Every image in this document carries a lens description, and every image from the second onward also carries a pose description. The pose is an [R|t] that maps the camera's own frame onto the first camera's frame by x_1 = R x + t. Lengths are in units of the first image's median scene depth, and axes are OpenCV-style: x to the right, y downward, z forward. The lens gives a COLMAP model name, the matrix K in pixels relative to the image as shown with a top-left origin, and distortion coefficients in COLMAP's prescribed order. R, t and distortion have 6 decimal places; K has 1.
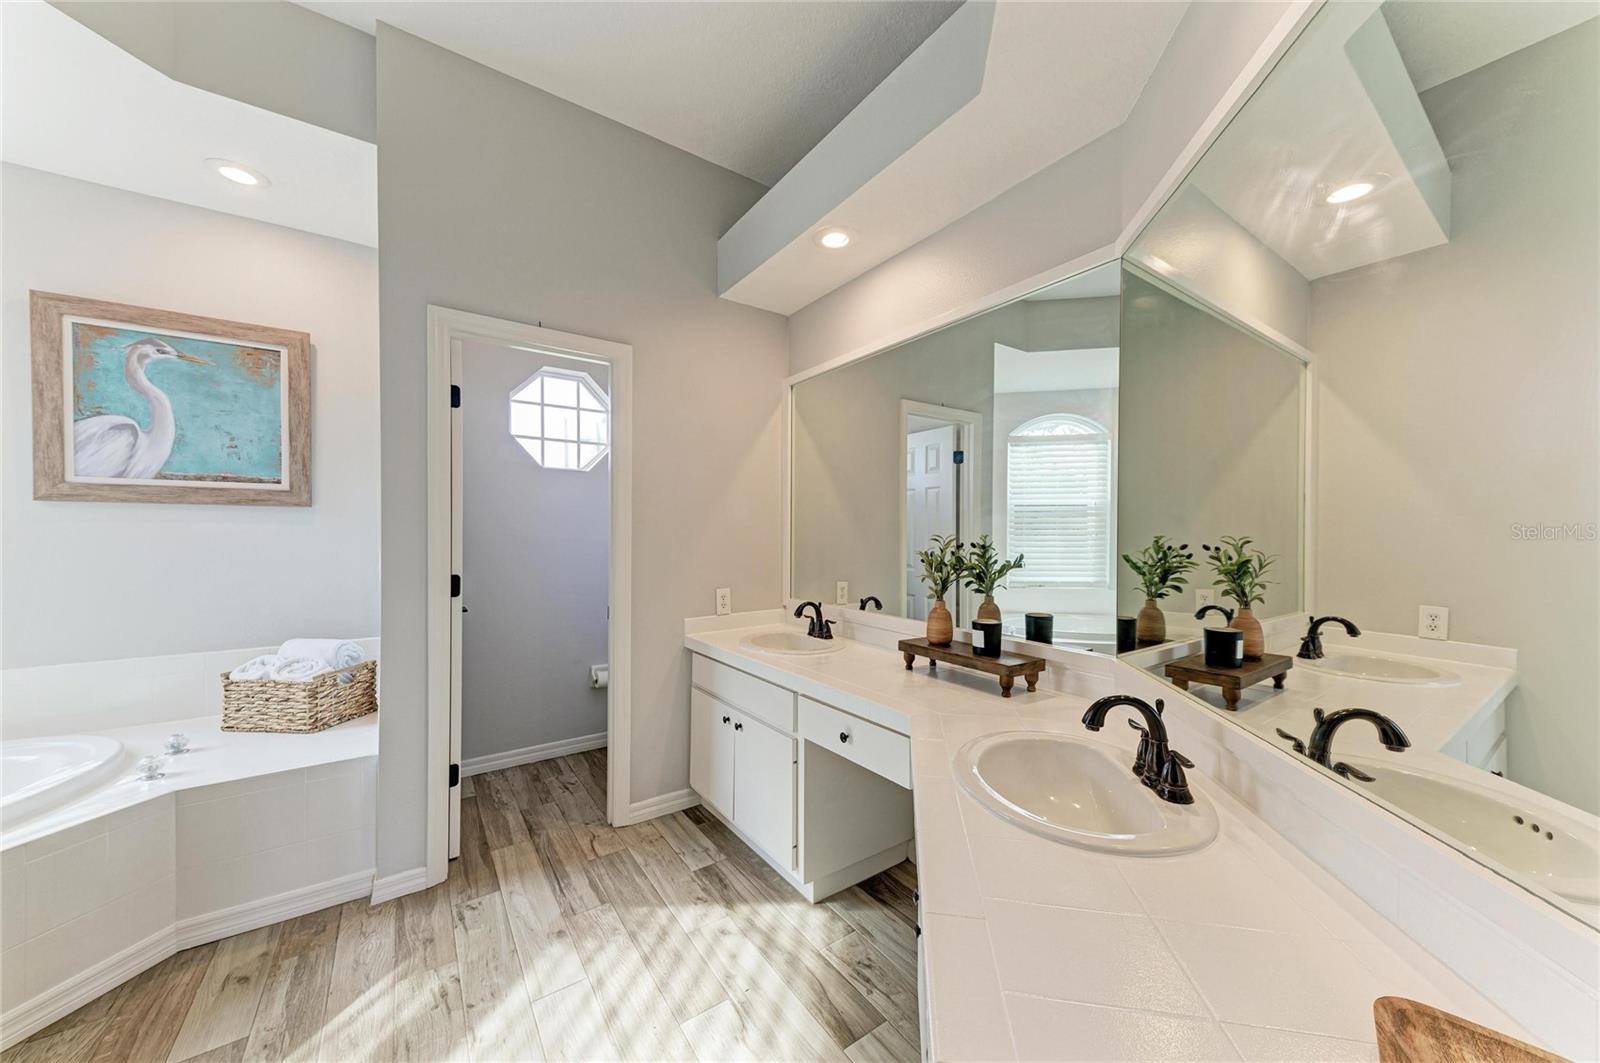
lens RADIAL K [[550.4, 0, 806.1], [0, 550.4, 535.4], [0, 0, 1]] dist [0.002143, 0.000055]
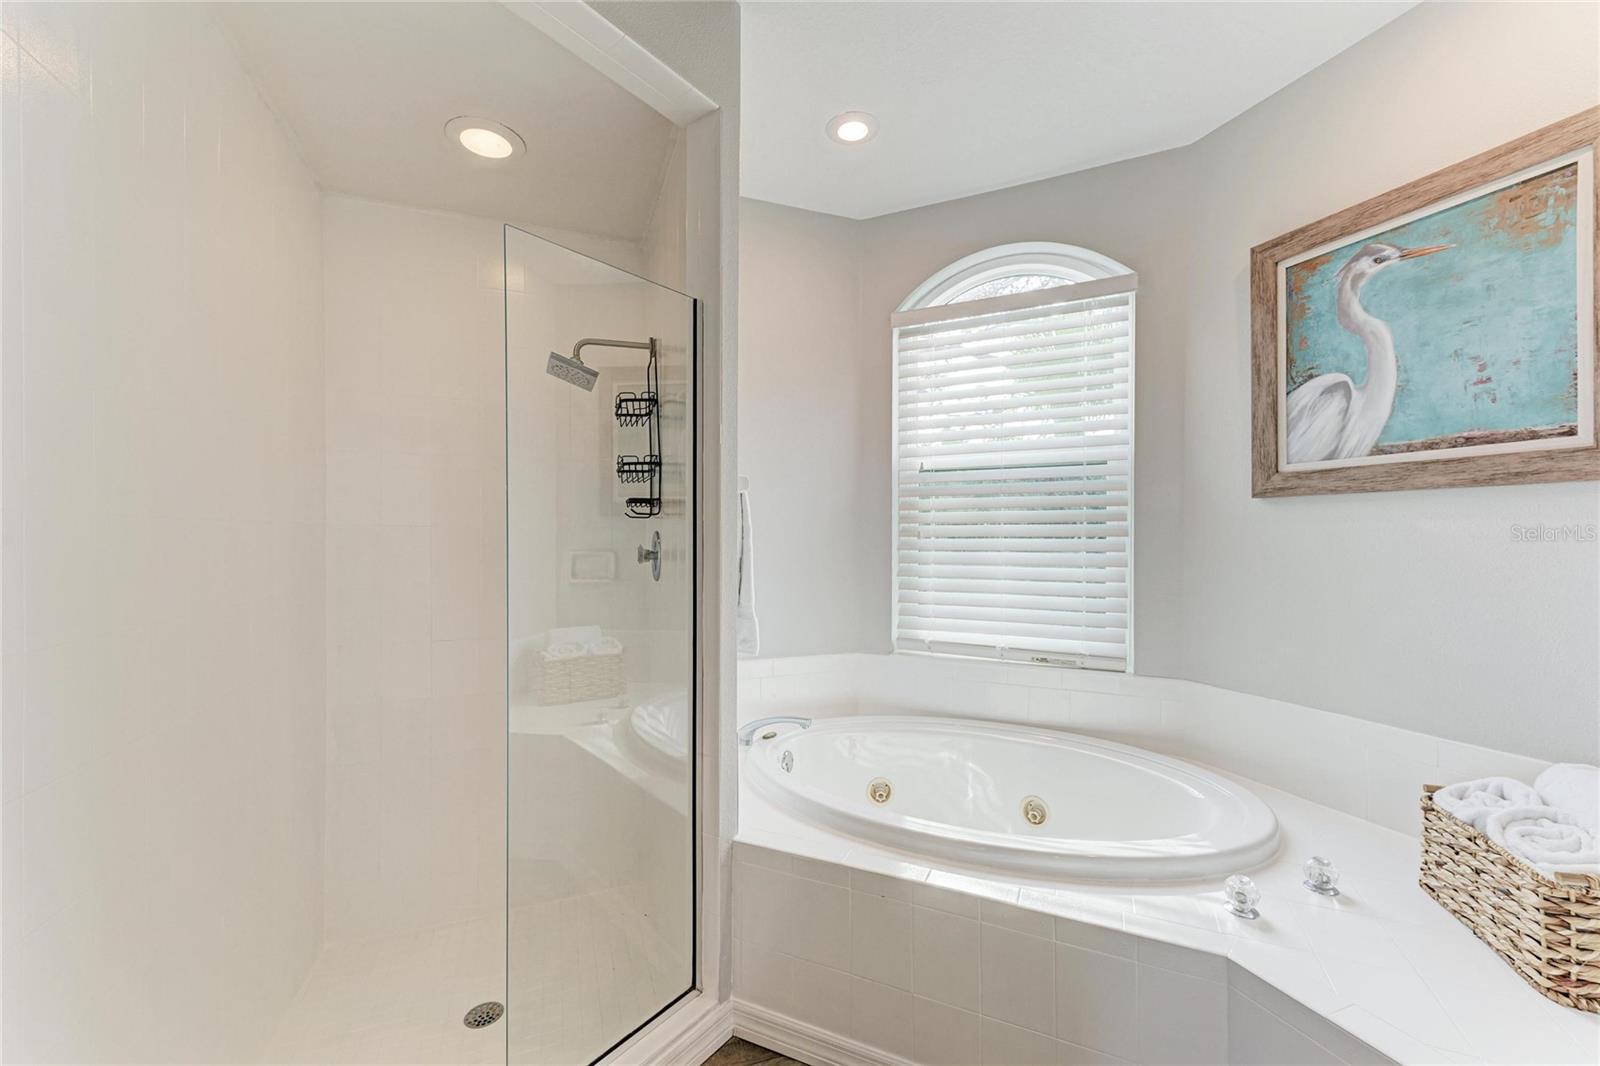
lens RADIAL K [[638.1, 0, 807.4], [0, 638.1, 539.6], [0, 0, 1]] dist [-0.000224, -0.000879]
pose [[-0.281509, 0.001970, -0.959556, -0.252025], [-0.004863, 0.999982, 0.003479, -0.000384], [0.959546, 0.005646, -0.281495, 0.569212]]
